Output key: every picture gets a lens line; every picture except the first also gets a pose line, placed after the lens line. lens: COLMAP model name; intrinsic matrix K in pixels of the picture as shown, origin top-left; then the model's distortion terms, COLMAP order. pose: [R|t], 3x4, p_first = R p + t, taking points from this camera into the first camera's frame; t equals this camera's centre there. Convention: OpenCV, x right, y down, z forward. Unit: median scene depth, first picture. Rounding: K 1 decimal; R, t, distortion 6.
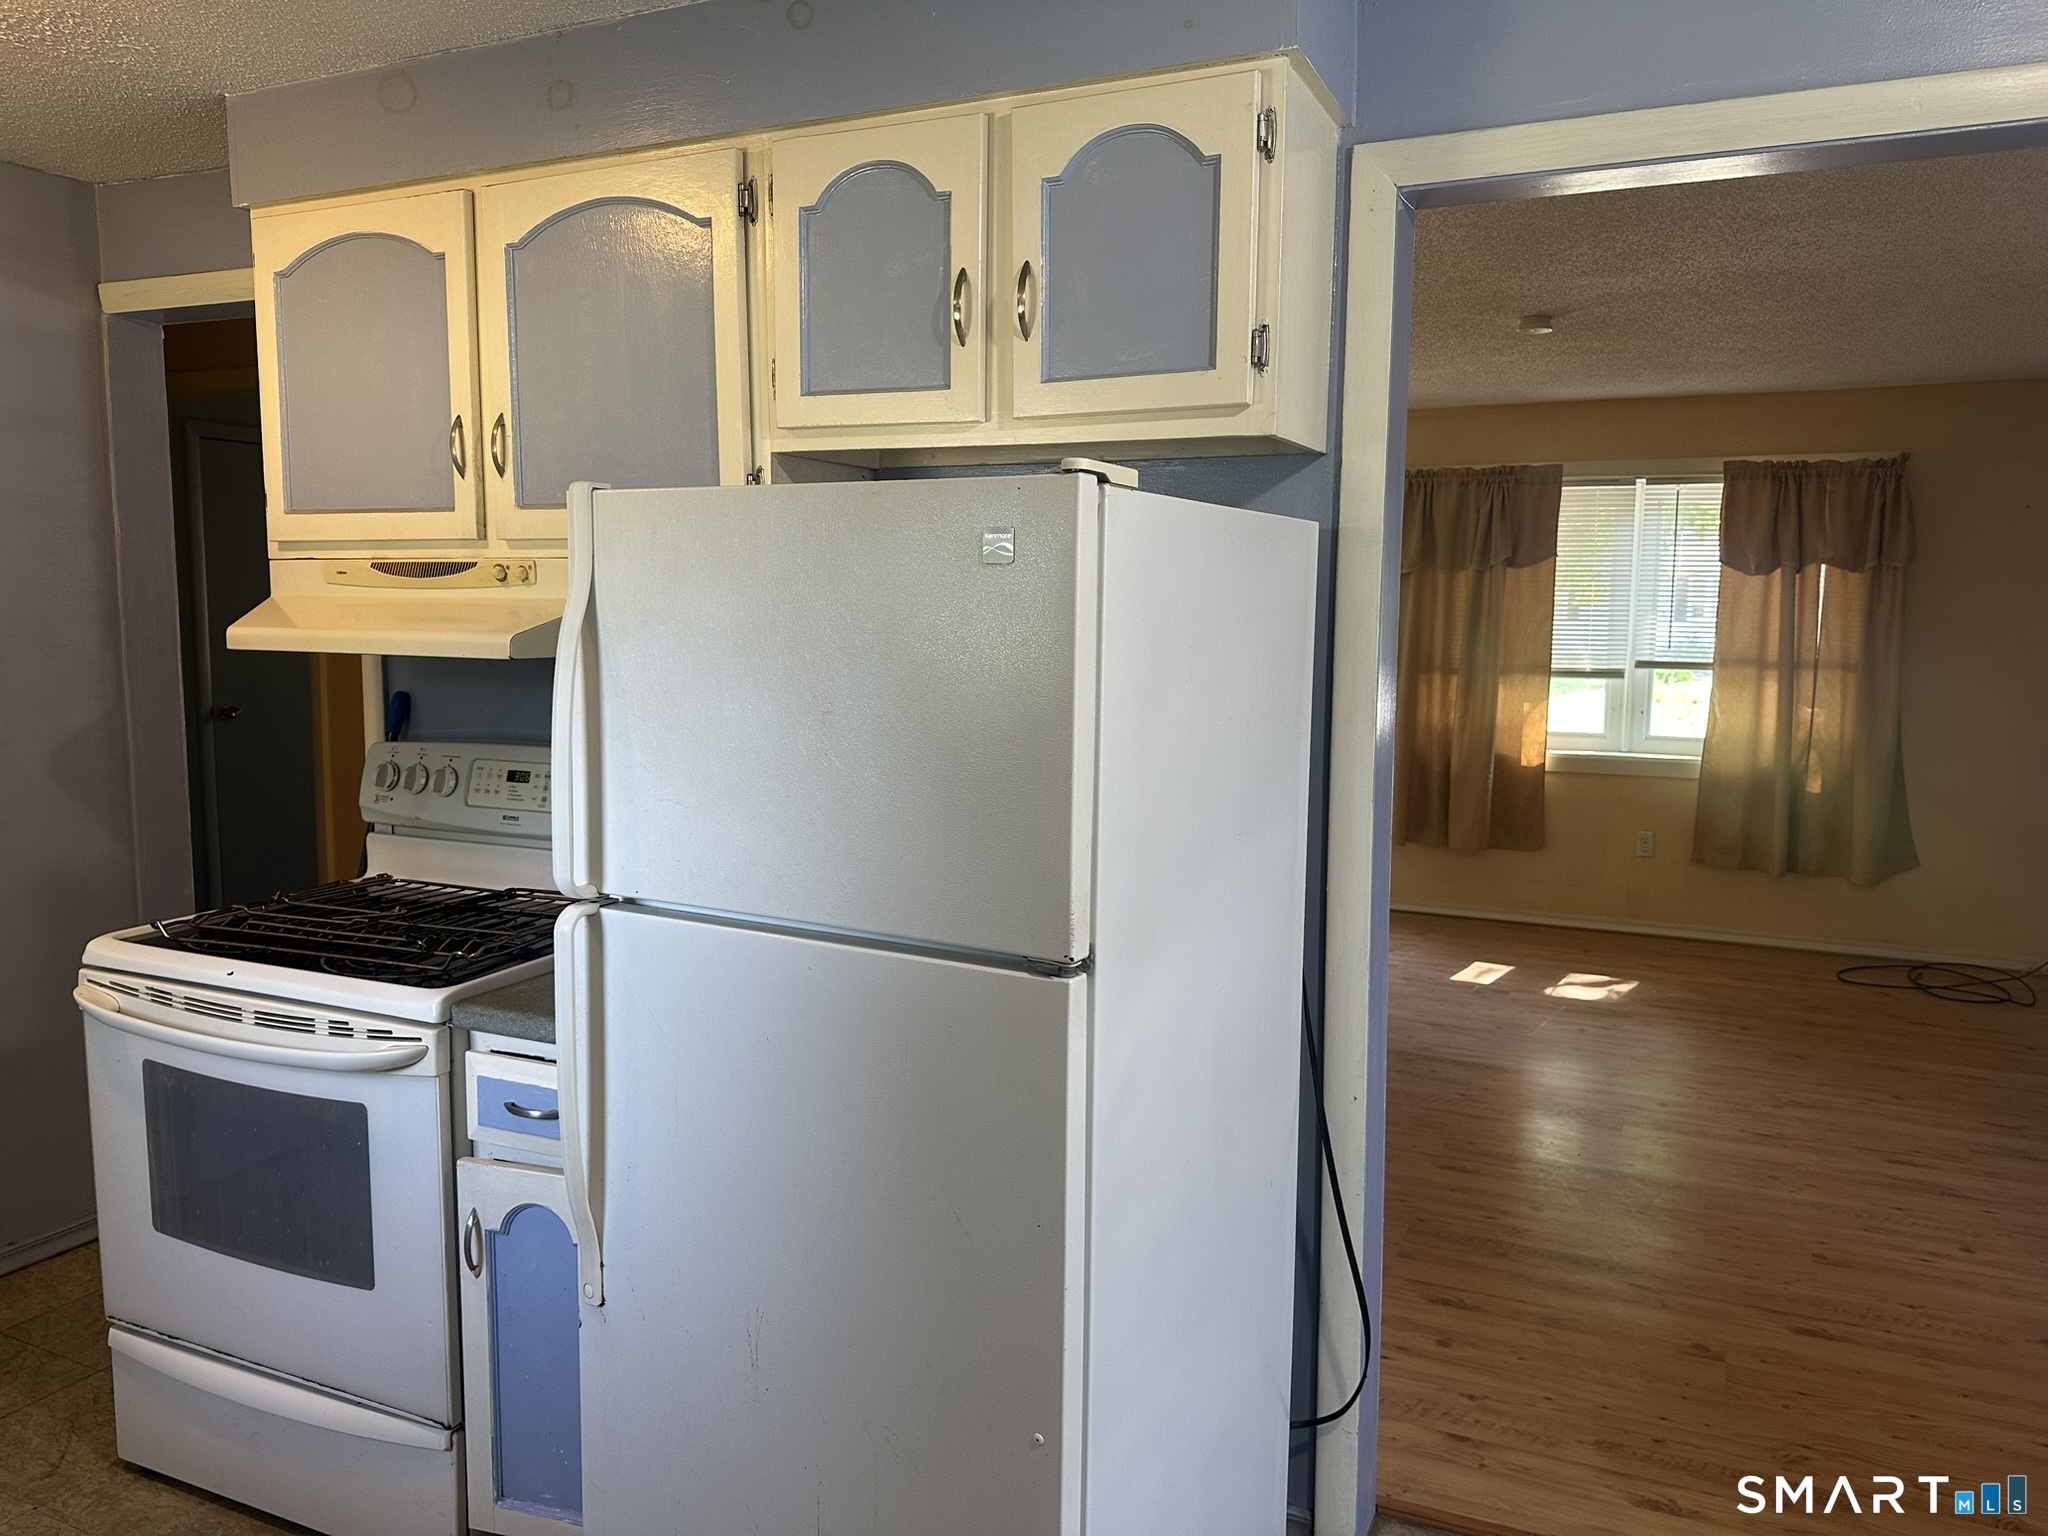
lens RADIAL K [[1462.2, 0, 997.9], [0, 1462.2, 773.6], [0, 0, 1]] dist [0.035859, -0.066612]
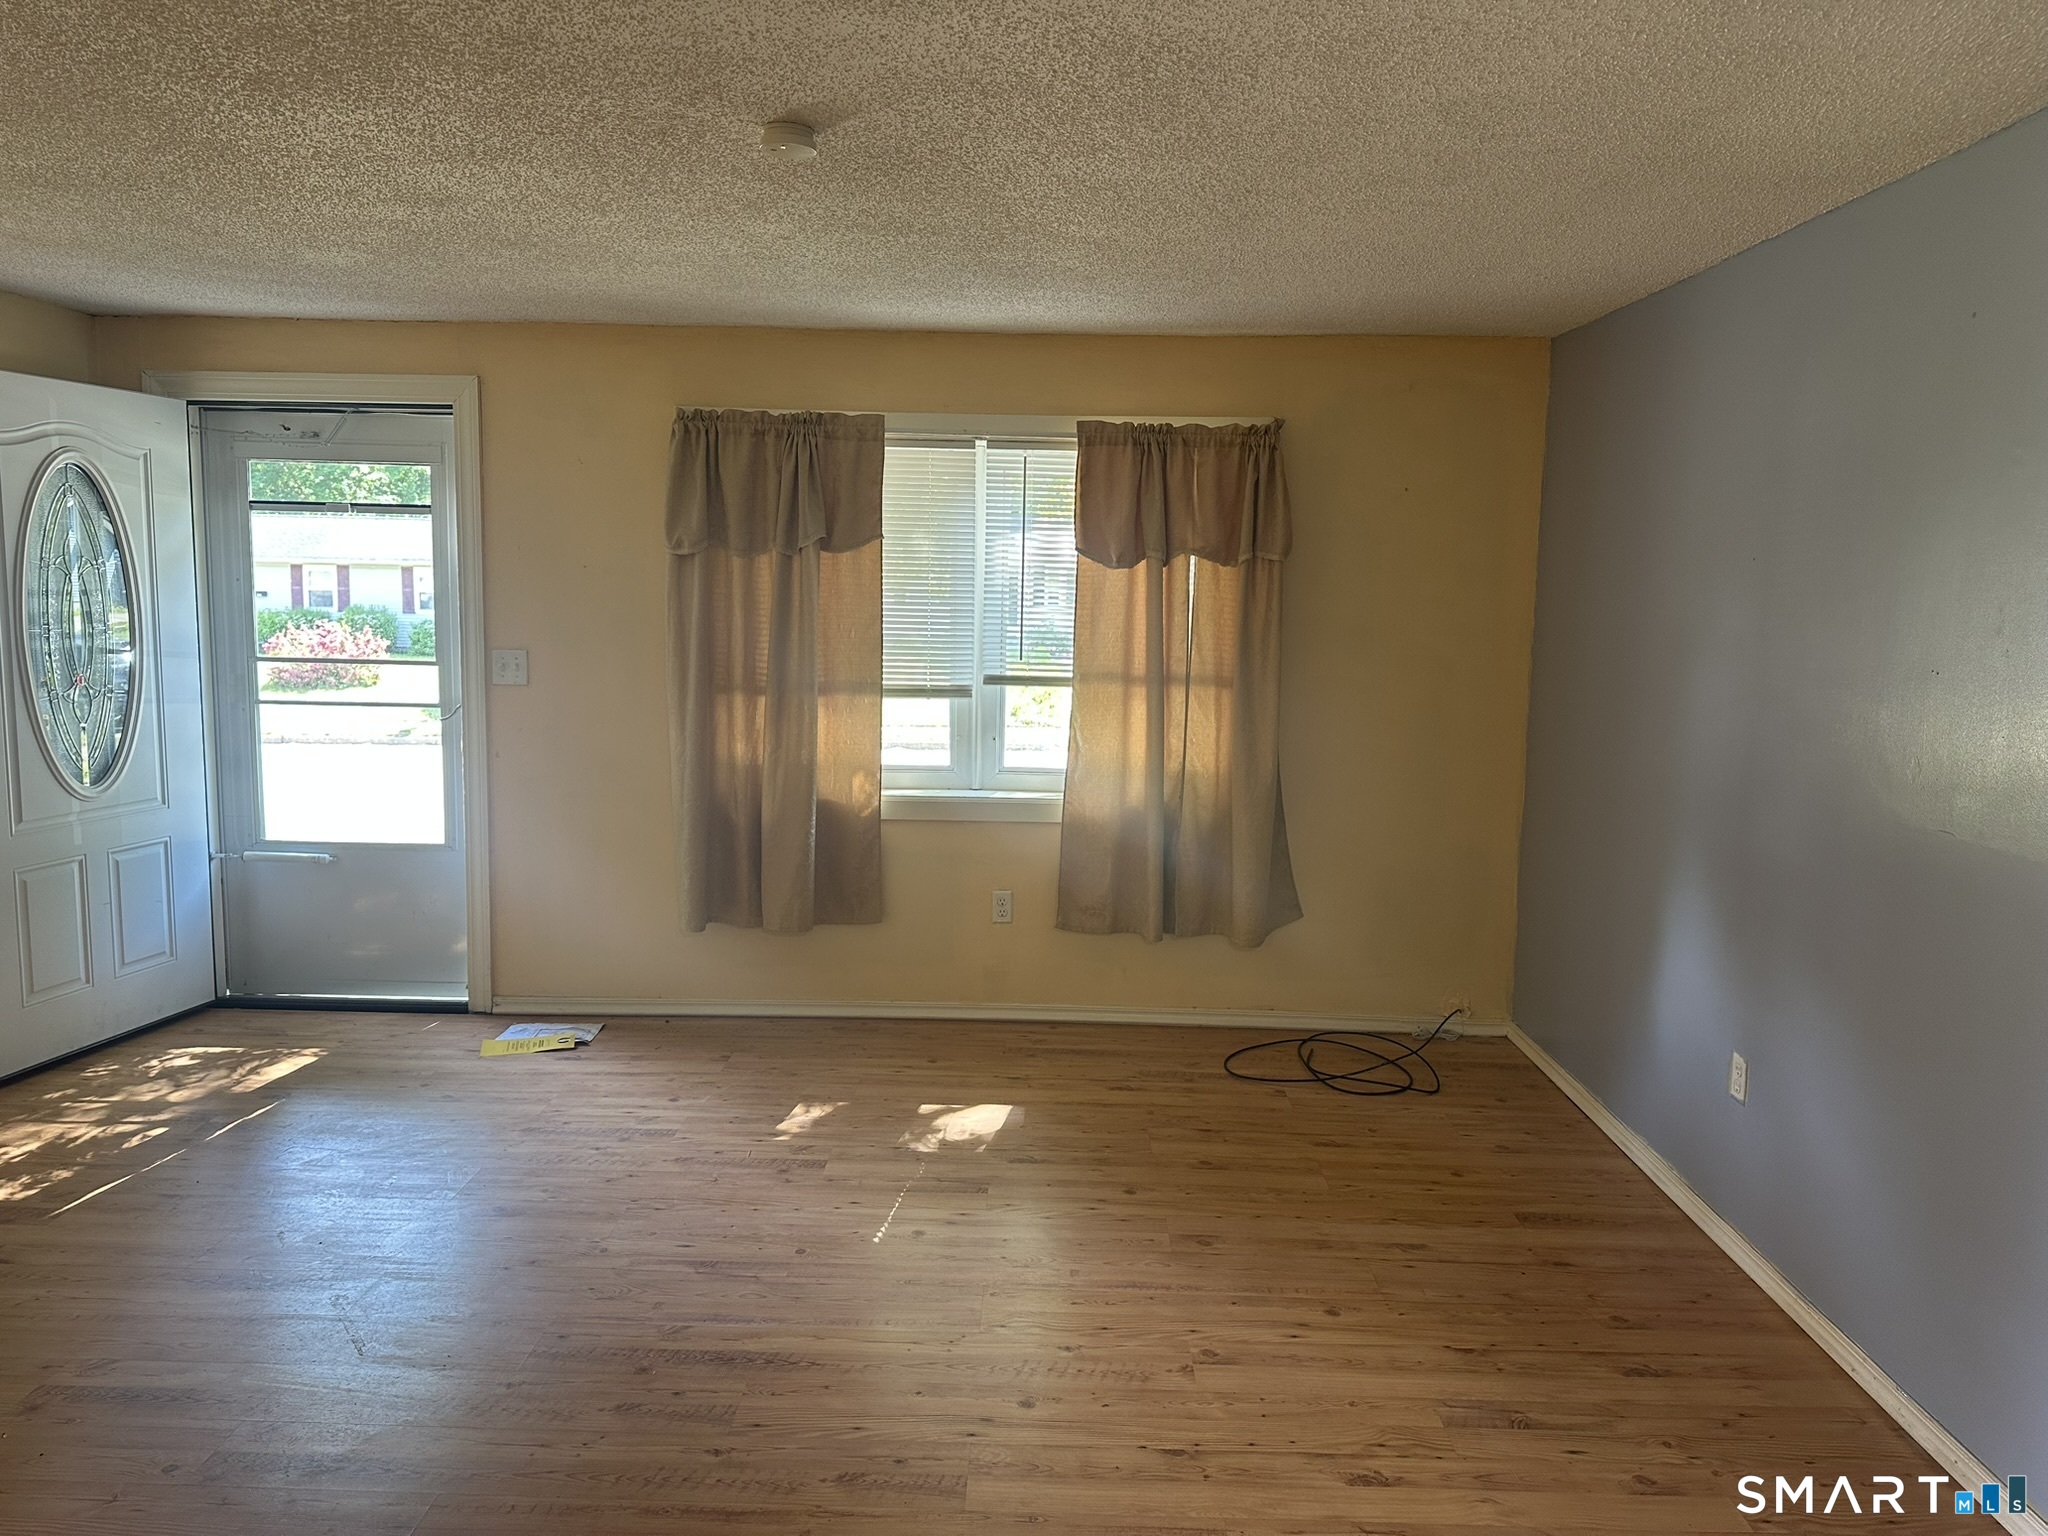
lens RADIAL K [[1425.5, 0, 1024.0], [0, 1425.5, 768.0], [0, 0, 1]] dist [0.129783, -0.229543]
pose [[0.912434, -0.042886, 0.406970, 0.149411], [0.035809, 0.999046, 0.024994, -0.047990], [-0.407654, -0.008232, 0.913100, 0.312432]]
